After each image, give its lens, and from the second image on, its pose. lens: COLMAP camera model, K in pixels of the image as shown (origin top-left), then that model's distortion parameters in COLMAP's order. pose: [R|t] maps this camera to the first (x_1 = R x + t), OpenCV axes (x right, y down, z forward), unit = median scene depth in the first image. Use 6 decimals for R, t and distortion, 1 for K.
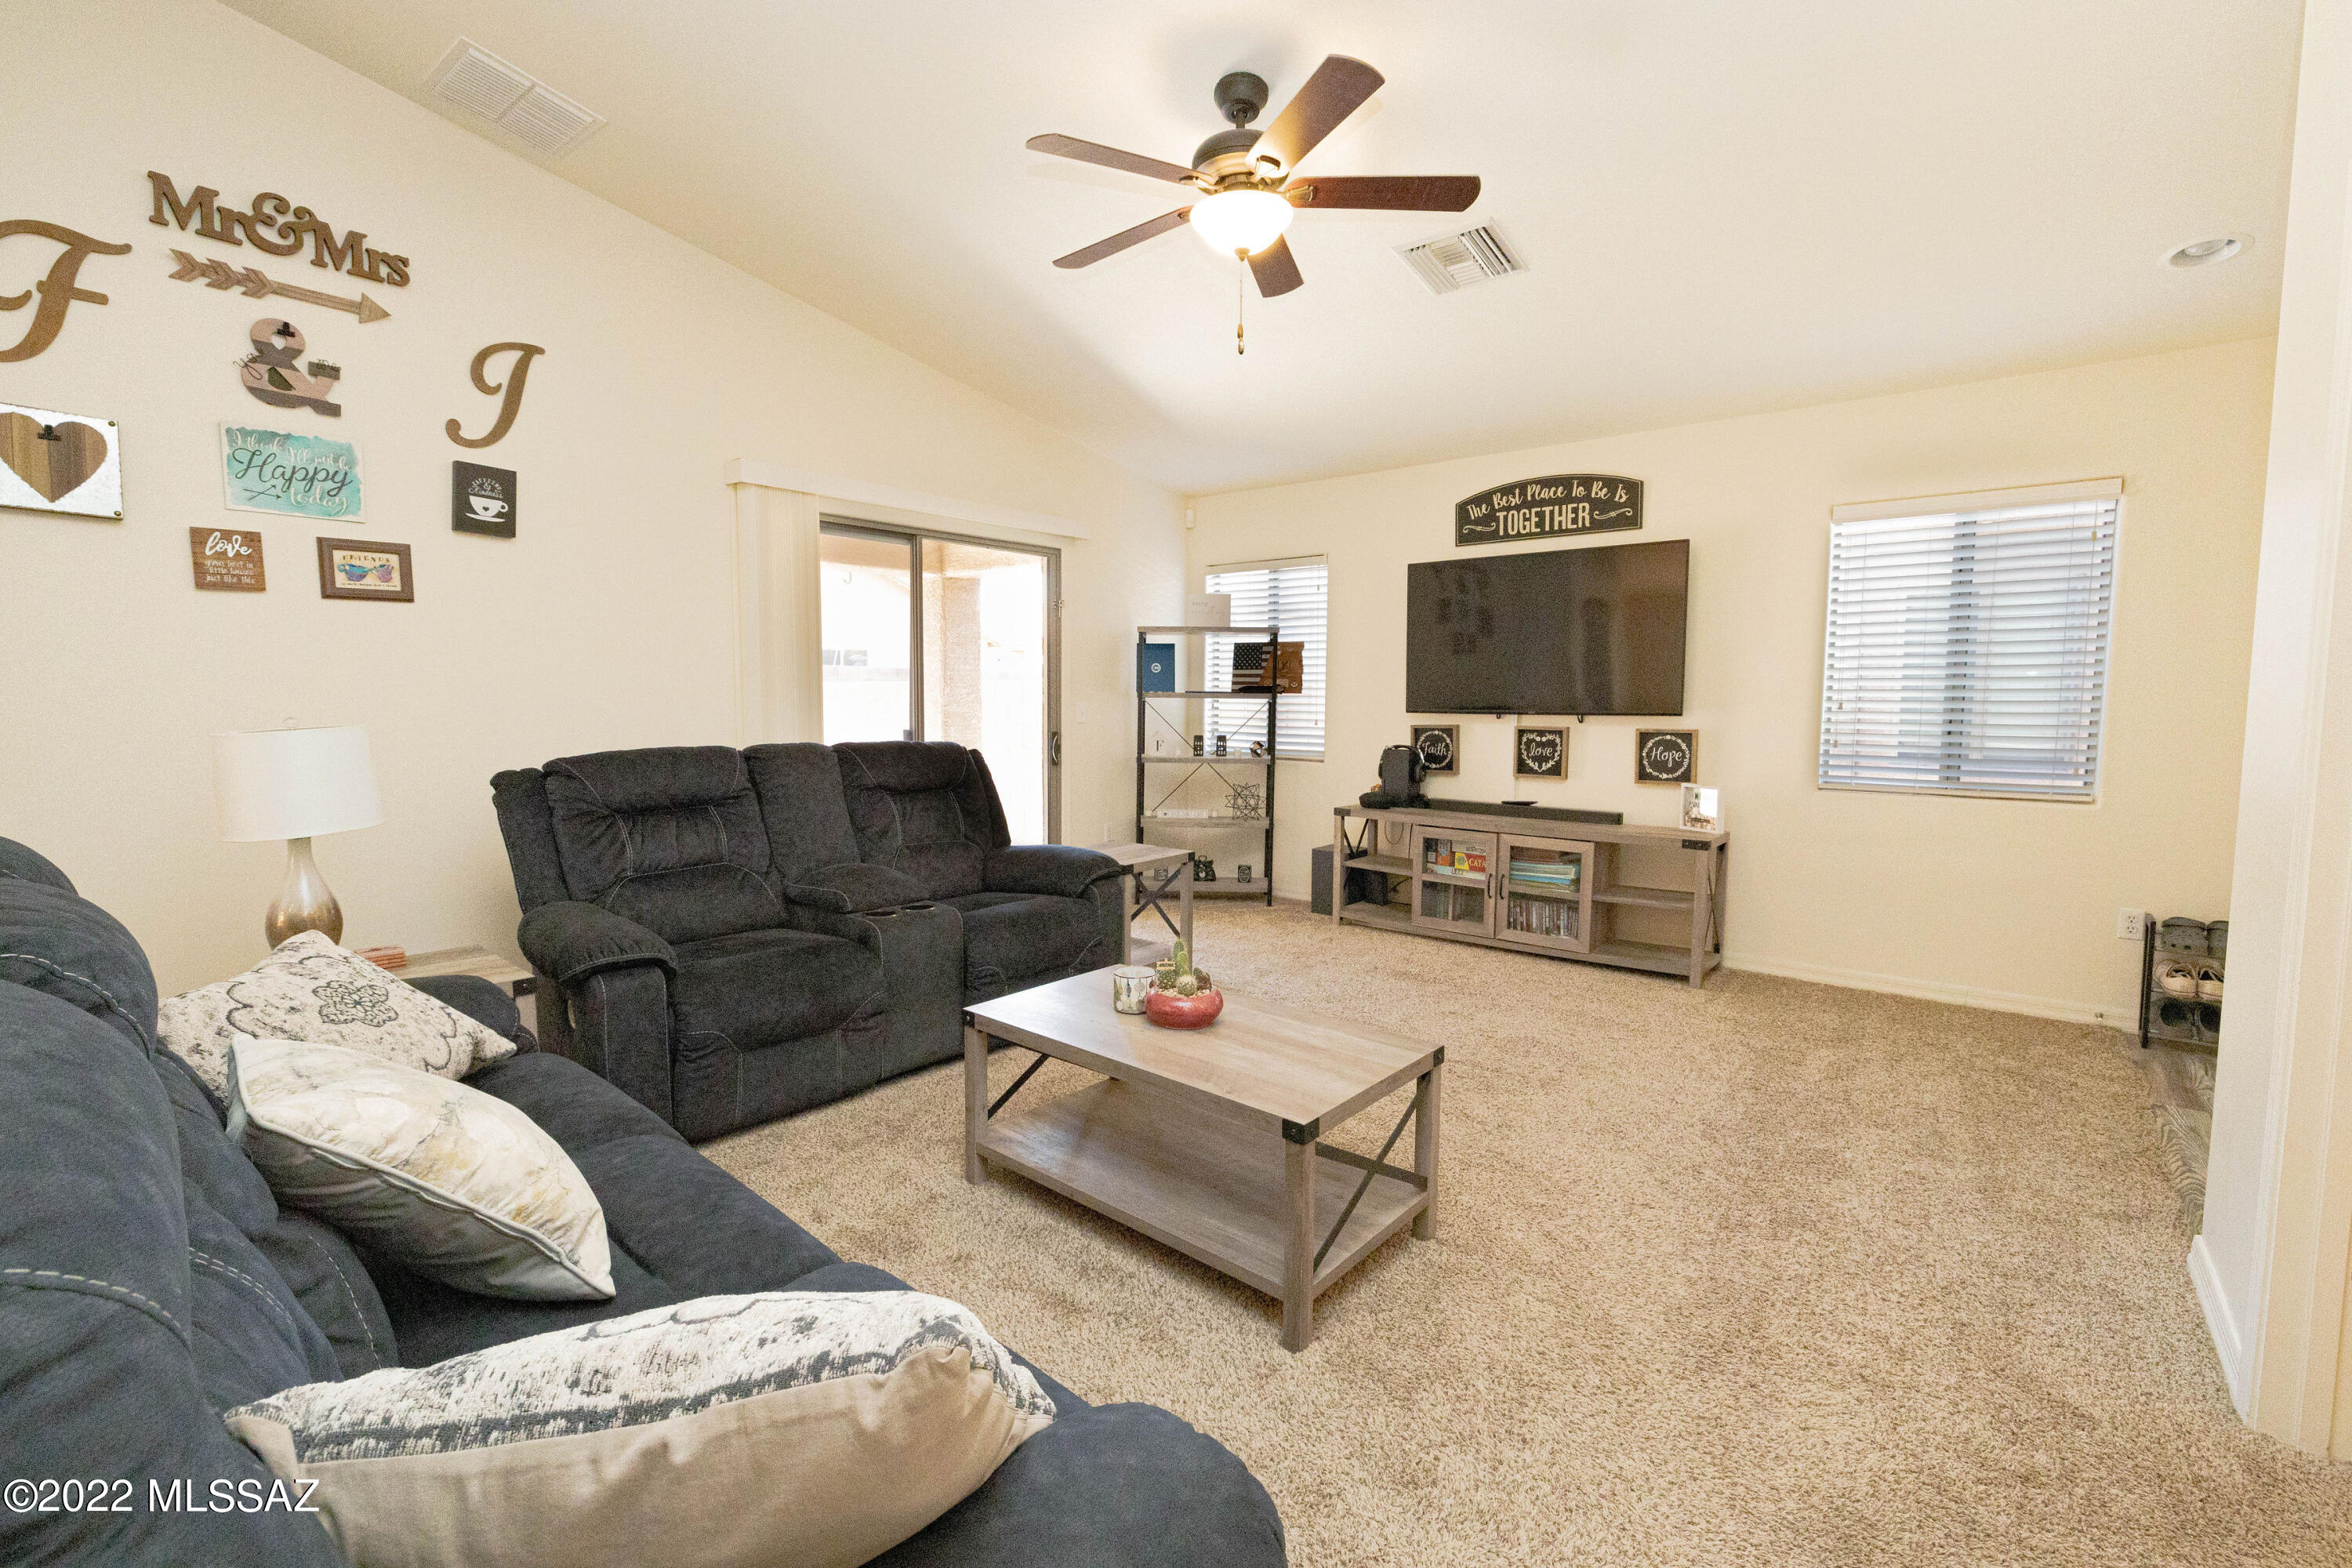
lens RADIAL K [[1018.2, 0, 1173.9], [0, 1018.2, 774.1], [0, 0, 1]] dist [0.000132, 0.000315]
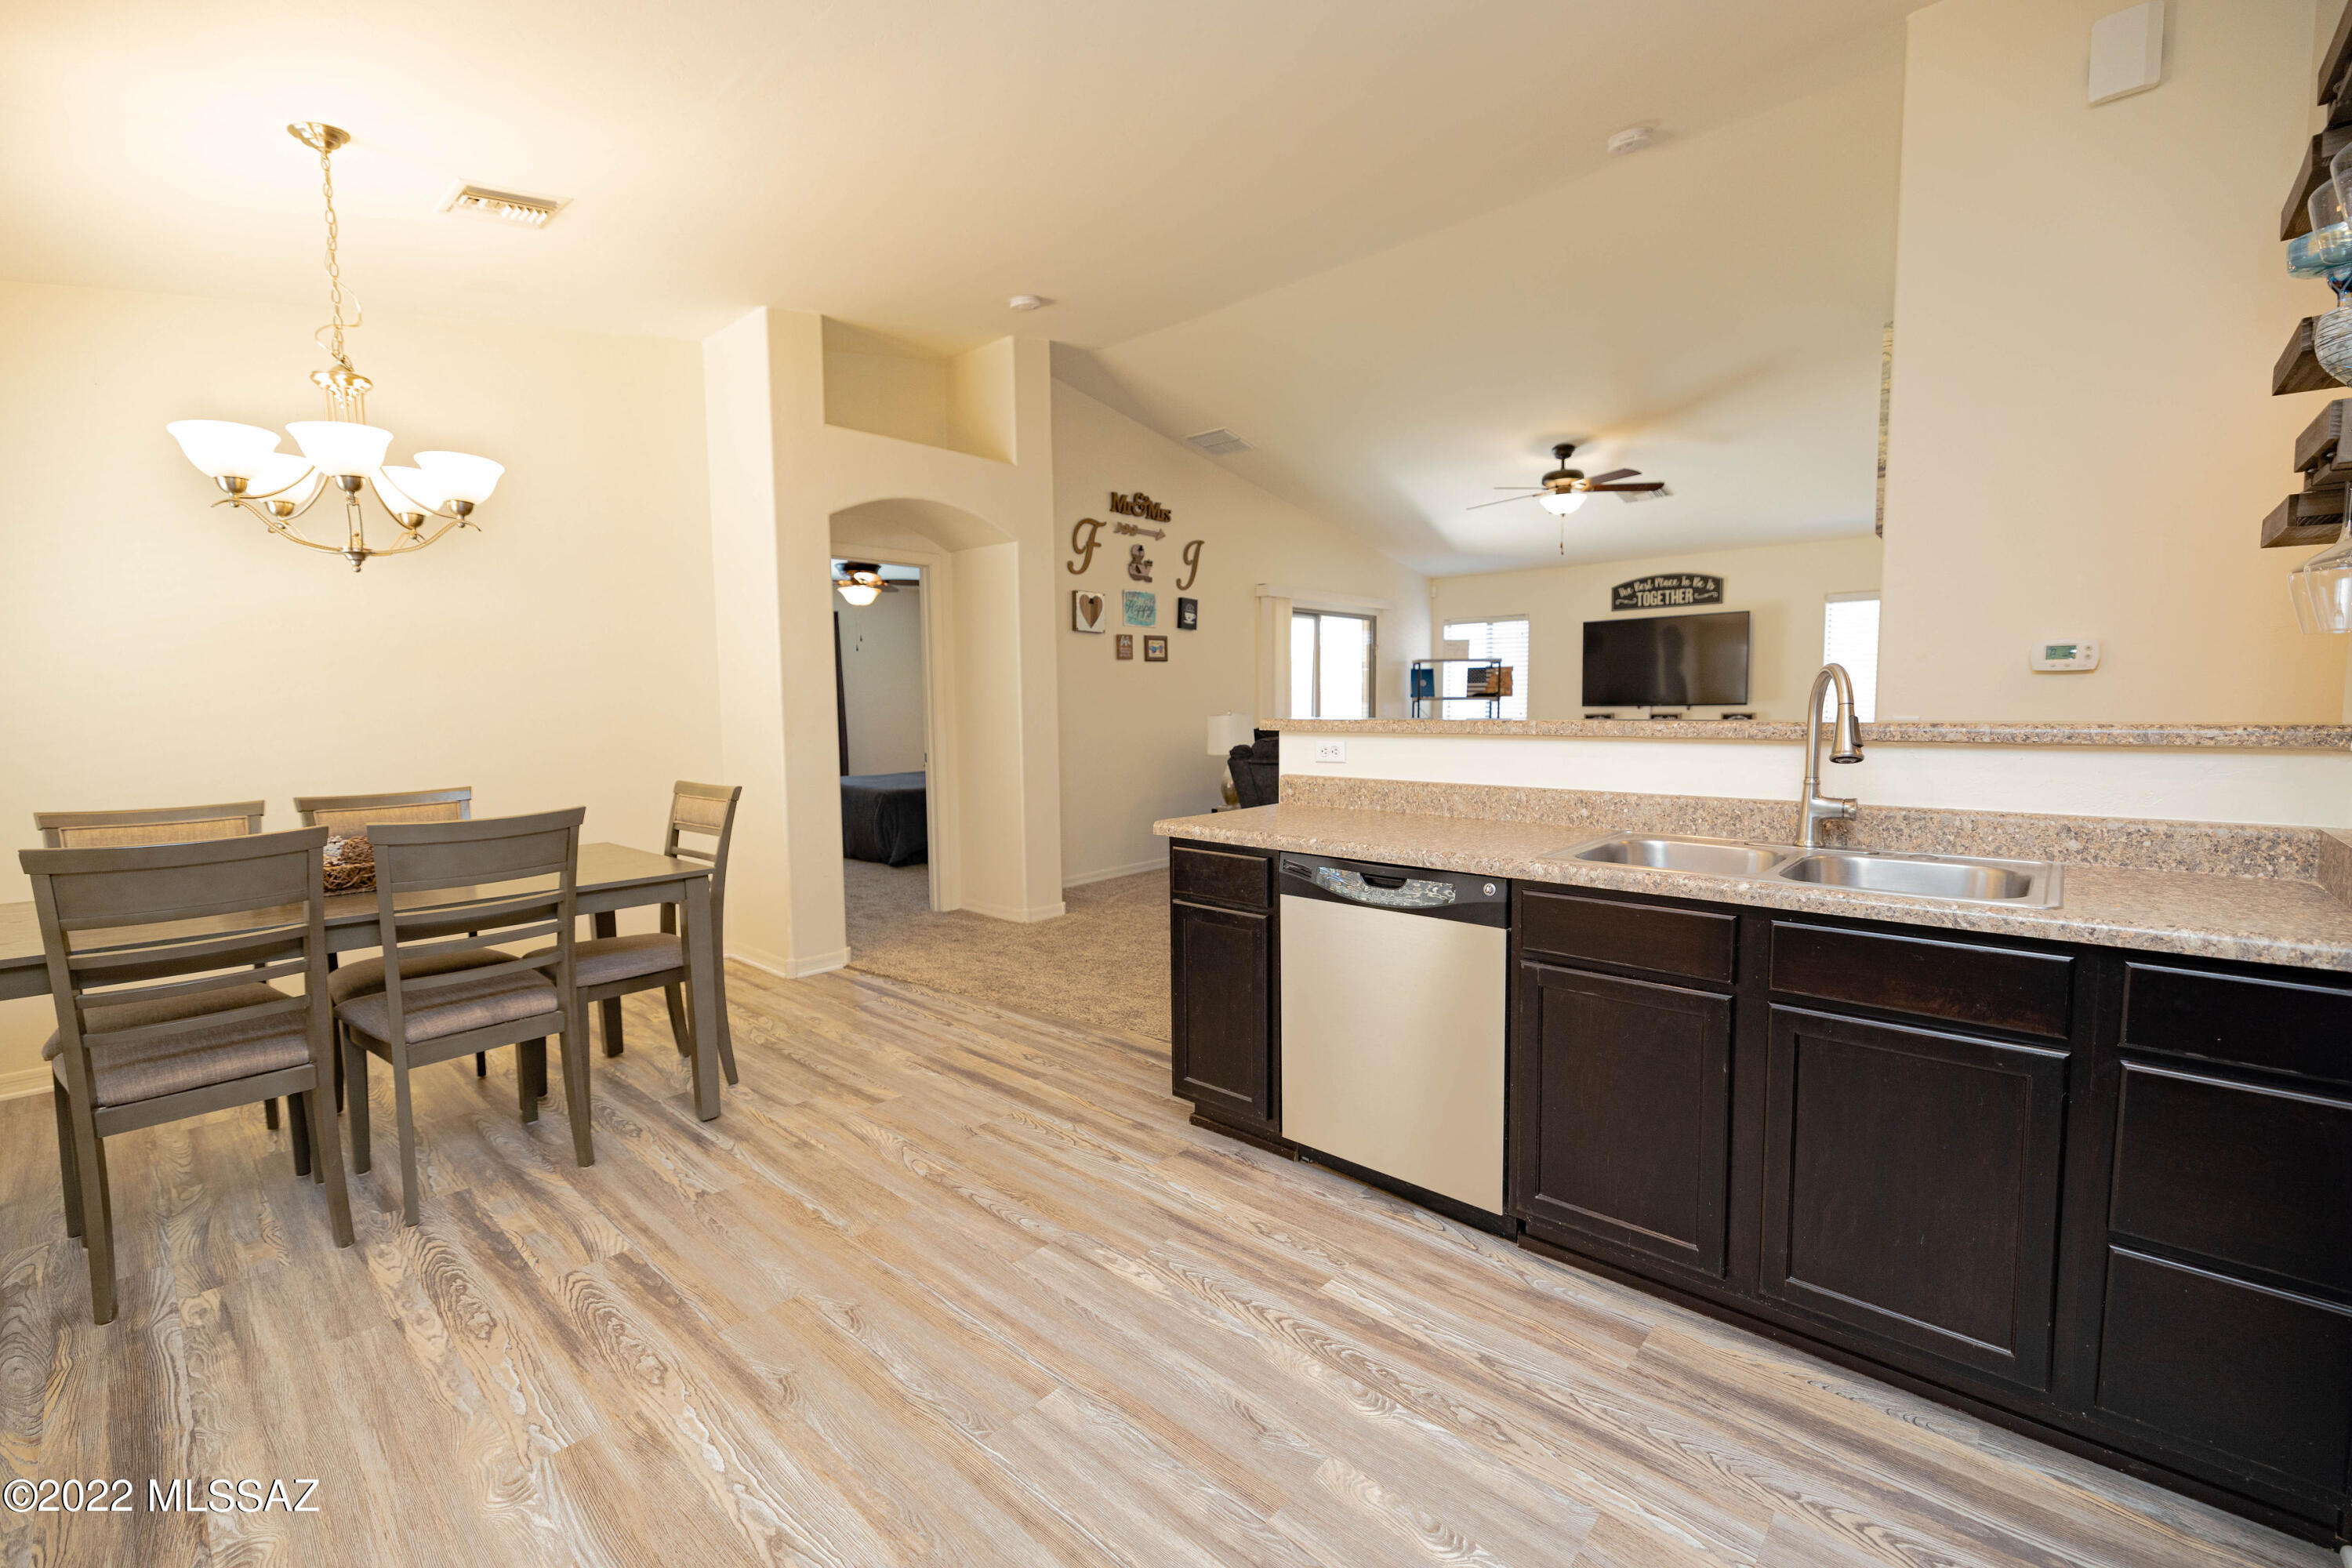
lens RADIAL K [[979.9, 0, 1176.9], [0, 979.9, 780.1], [0, 0, 1]] dist [0.000541, -0.000067]
pose [[0.998857, -0.012989, -0.045996, -0.434888], [0.012988, 0.999916, -0.000318, 0.063390], [0.045996, -0.000279, 0.998942, -0.790374]]
